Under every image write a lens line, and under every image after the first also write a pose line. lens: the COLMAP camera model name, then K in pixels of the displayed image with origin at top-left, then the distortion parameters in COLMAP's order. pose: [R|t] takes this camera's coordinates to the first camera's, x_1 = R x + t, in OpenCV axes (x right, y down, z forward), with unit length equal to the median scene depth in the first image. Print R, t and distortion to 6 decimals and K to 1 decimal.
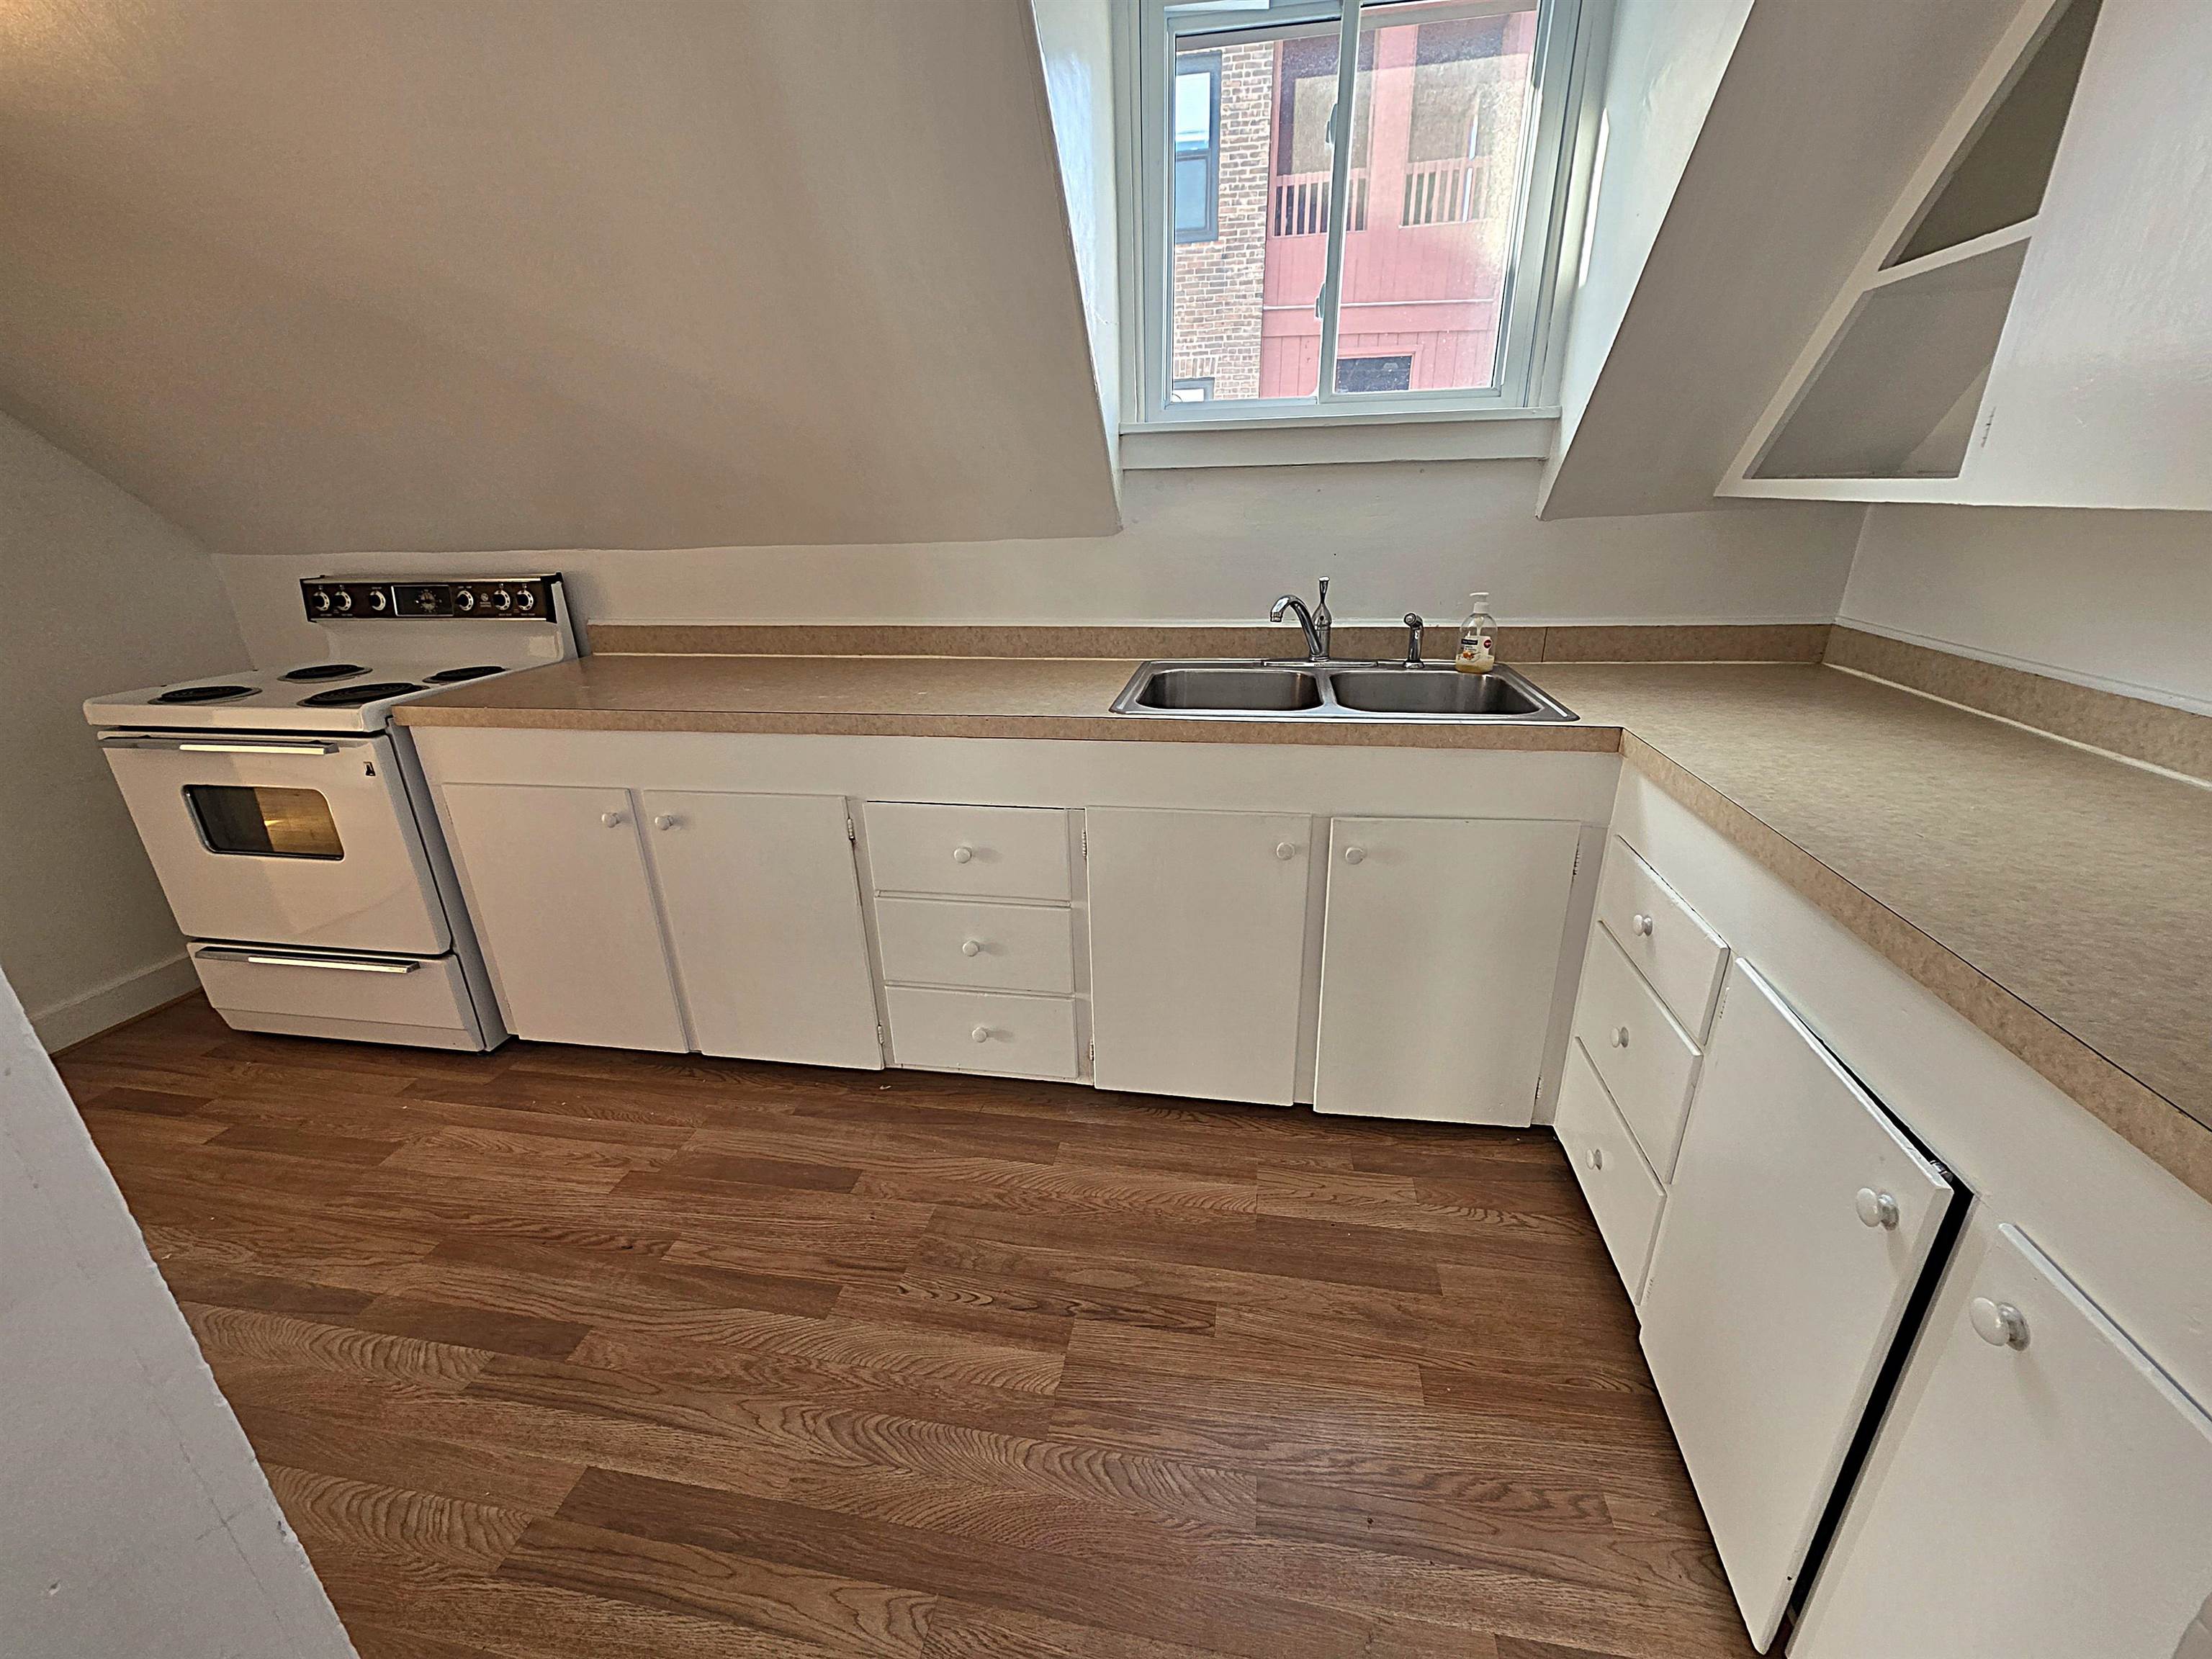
lens RADIAL K [[883.8, 0, 1100.2], [0, 883.8, 834.4], [0, 0, 1]] dist [0.004880, -0.001025]
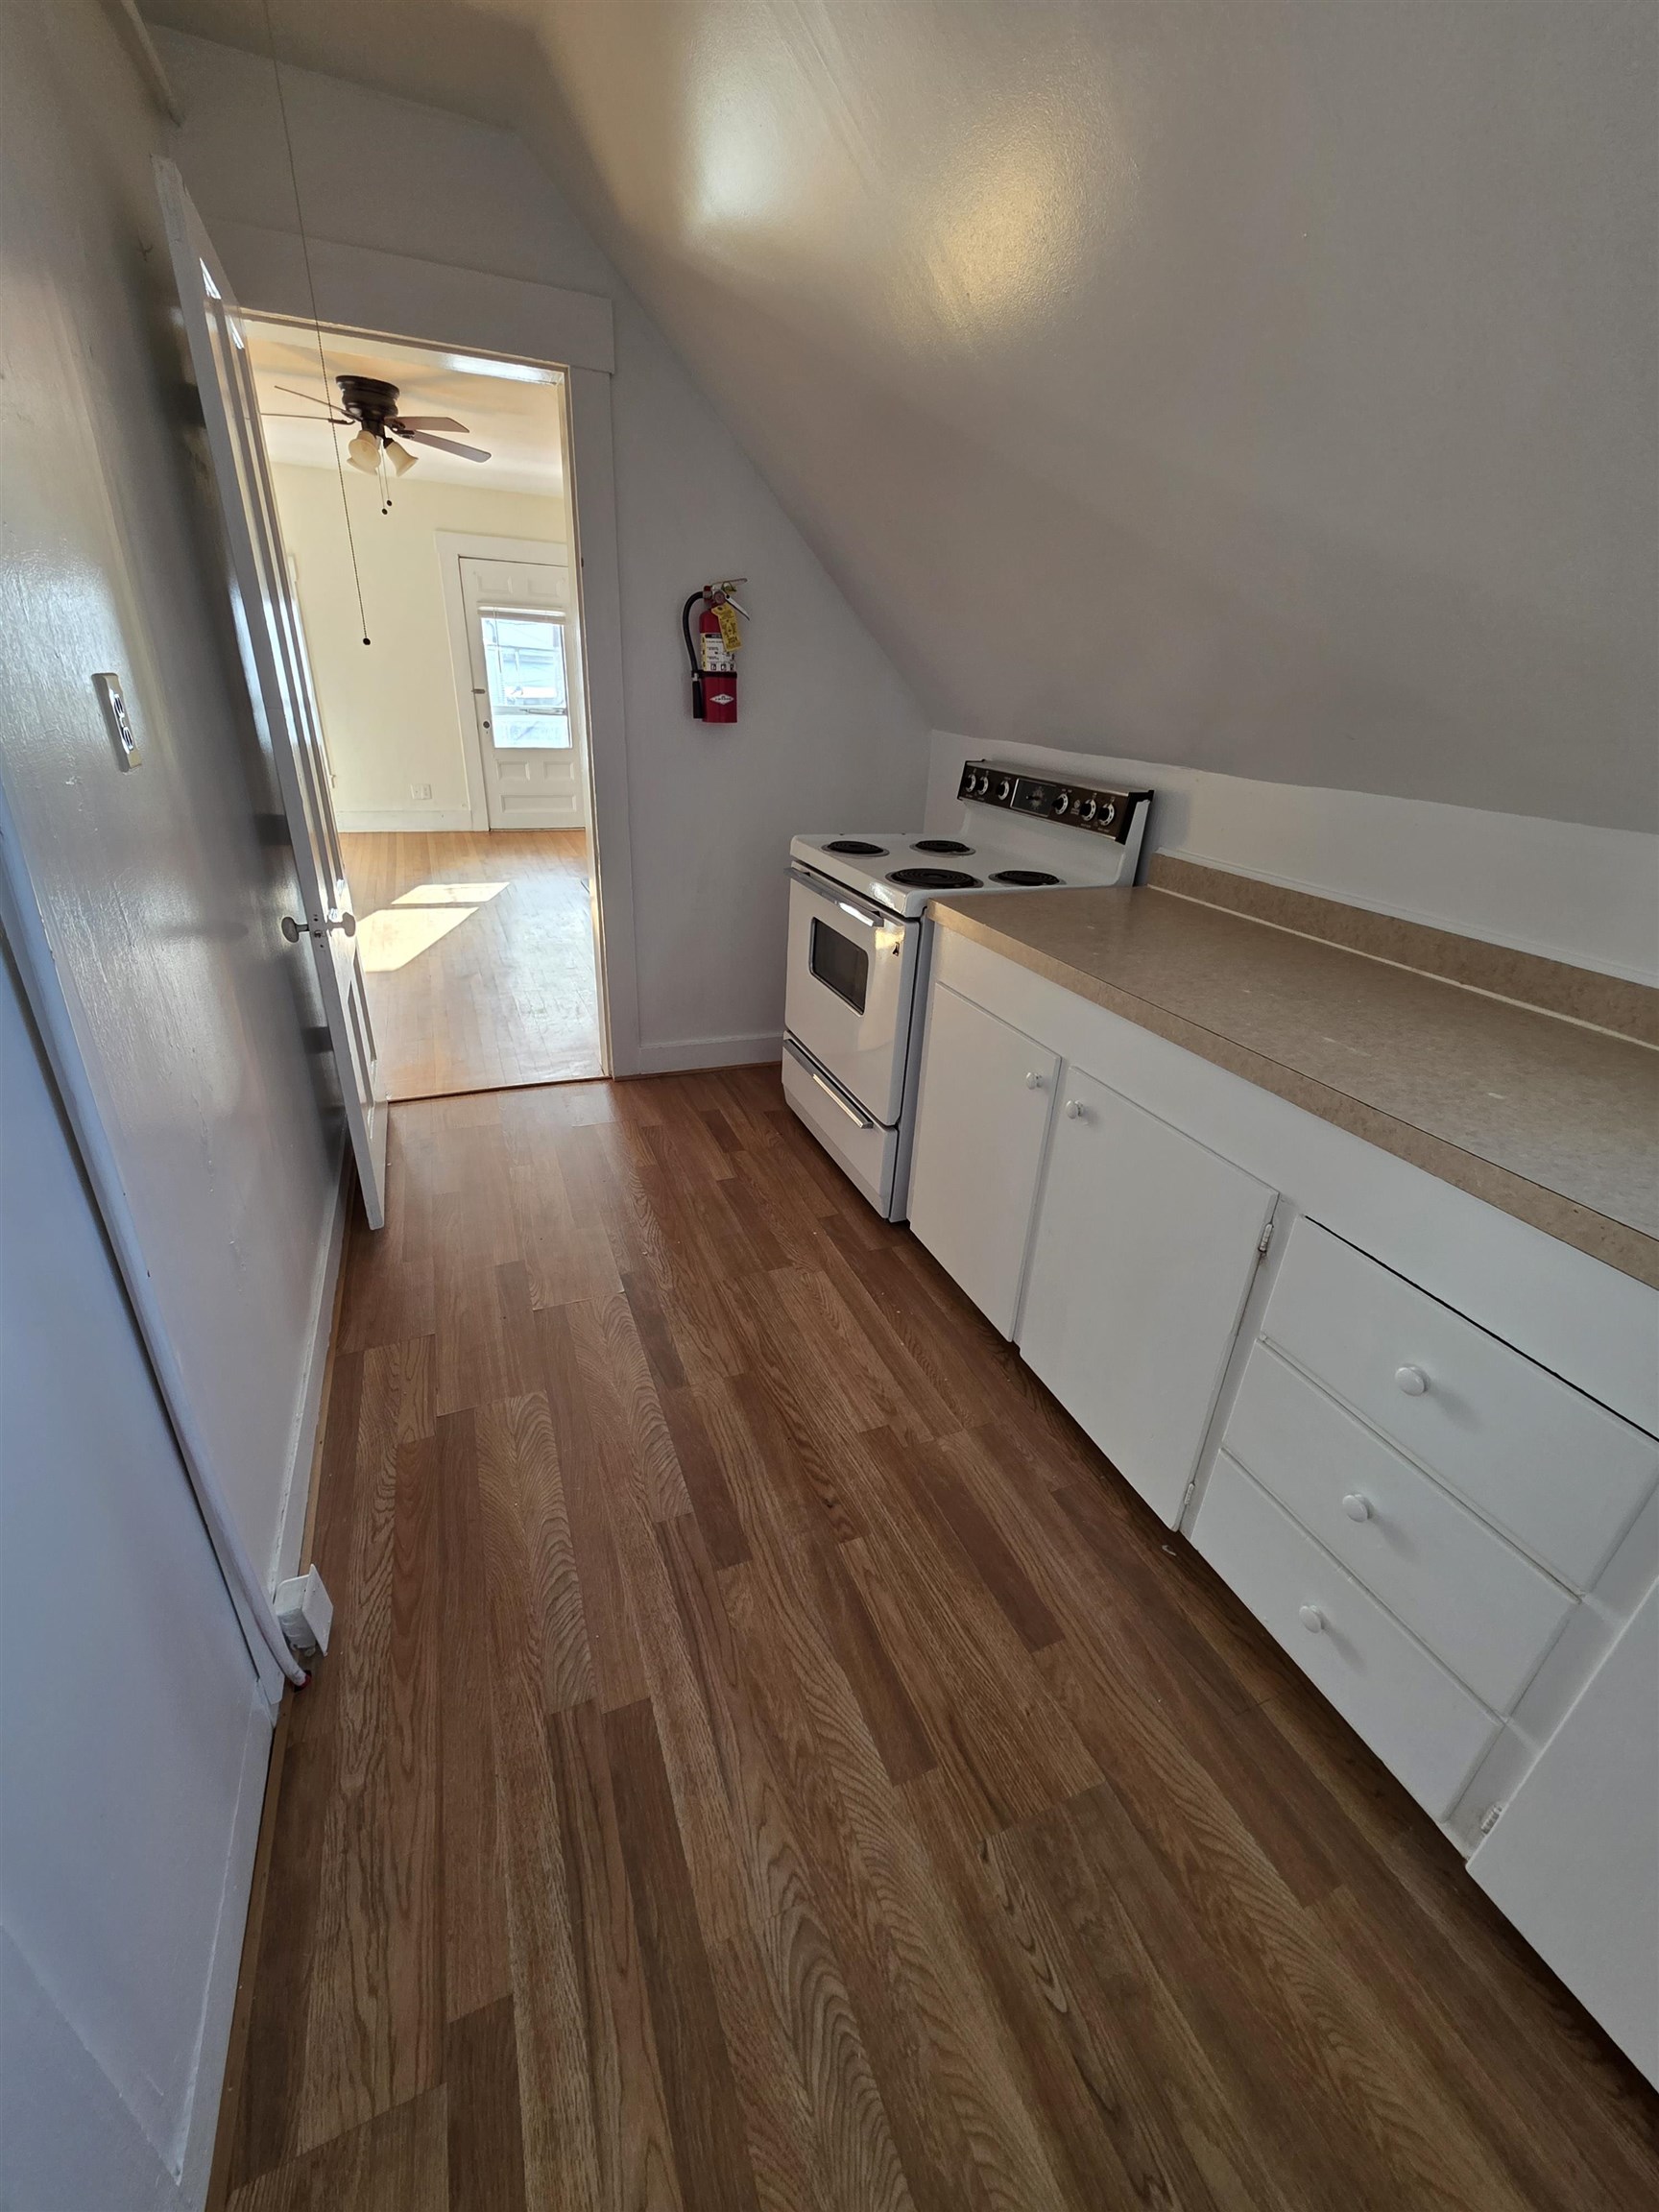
lens RADIAL K [[883.8, 0, 827.7], [0, 883.8, 1094.7], [0, 0, 1]] dist [0.004880, -0.001025]
pose [[0.537706, 0.405407, -0.739268, -0.006057], [-0.359520, 0.903349, 0.233891, -0.141008], [0.762638, 0.140017, 0.631489, 0.298894]]
